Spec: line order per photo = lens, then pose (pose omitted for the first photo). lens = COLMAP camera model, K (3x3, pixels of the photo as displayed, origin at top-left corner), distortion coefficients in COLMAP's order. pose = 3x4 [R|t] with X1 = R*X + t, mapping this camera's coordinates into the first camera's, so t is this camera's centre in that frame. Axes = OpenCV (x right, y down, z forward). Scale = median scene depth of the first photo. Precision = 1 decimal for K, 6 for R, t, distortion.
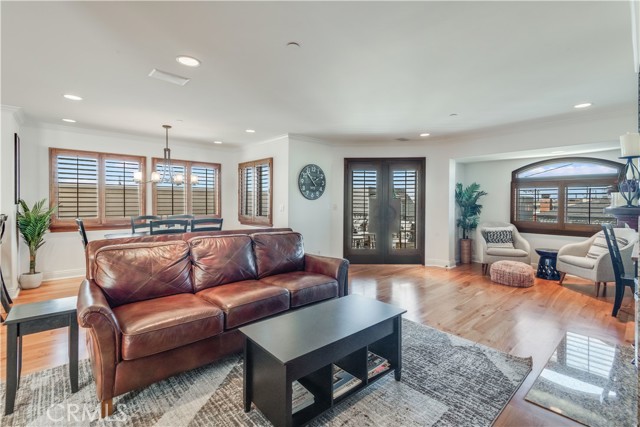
lens RADIAL K [[293.4, 0, 318.8], [0, 293.4, 203.9], [0, 0, 1]] dist [0.014497, -0.005518]
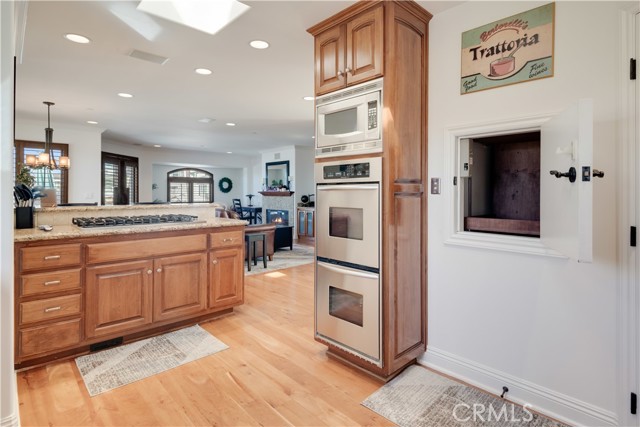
lens RADIAL K [[332.5, 0, 327.8], [0, 332.5, 193.2], [0, 0, 1]] dist [0.004888, 0.000189]
pose [[-0.035401, -0.004898, 0.999361, -1.553582], [0.007375, 0.999959, 0.005163, 0.004831], [-0.999346, 0.007553, -0.035363, 0.216681]]
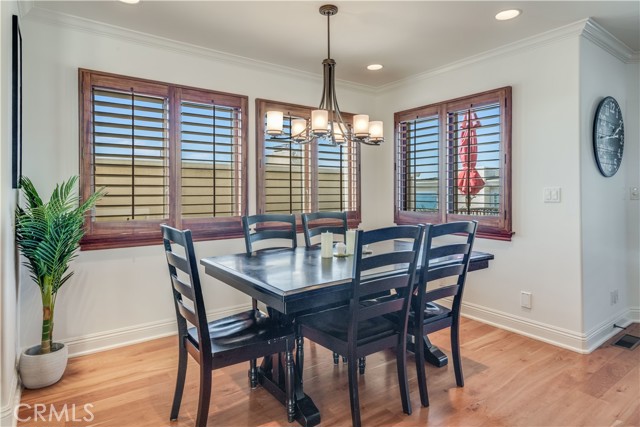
lens RADIAL K [[366.4, 0, 316.4], [0, 366.4, 187.7], [0, 0, 1]] dist [0.019475, -0.004890]
pose [[0.994163, -0.011128, -0.107311, -0.484841], [0.008973, 0.999749, -0.020543, 0.012442], [0.107513, 0.019460, 0.994013, 0.469970]]
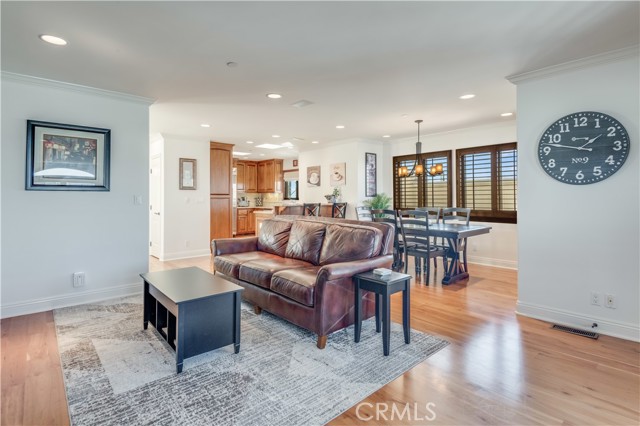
lens RADIAL K [[320.5, 0, 324.9], [0, 320.5, 193.8], [0, 0, 1]] dist [0.003757, -0.000310]
pose [[-0.003434, -0.020616, -0.999782, 0.614450], [-0.004870, 0.999776, -0.020599, 0.017643], [0.999982, 0.004798, -0.003534, 0.686925]]
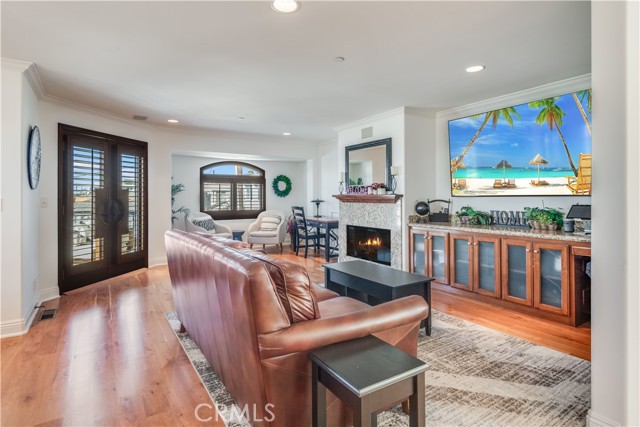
lens RADIAL K [[332.5, 0, 325.8], [0, 332.5, 198.0], [0, 0, 1]] dist [0.004888, 0.000189]
pose [[0.142150, -0.007920, 0.989813, -0.683533], [0.011230, 0.999917, 0.006388, 0.005164], [-0.989781, 0.010207, 0.142227, 0.430534]]
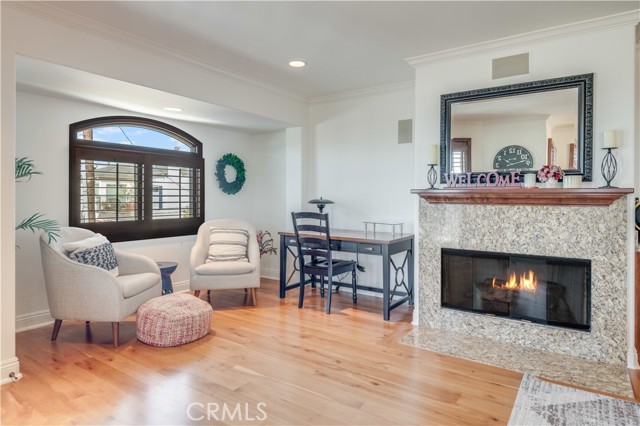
lens RADIAL K [[387.7, 0, 322.7], [0, 387.7, 200.6], [0, 0, 1]] dist [0.001313, -0.004636]
pose [[-0.235304, -0.014483, 0.971814, -0.096516], [0.003363, 0.999871, 0.015715, 0.011462], [-0.971916, 0.006966, -0.235225, 0.935779]]
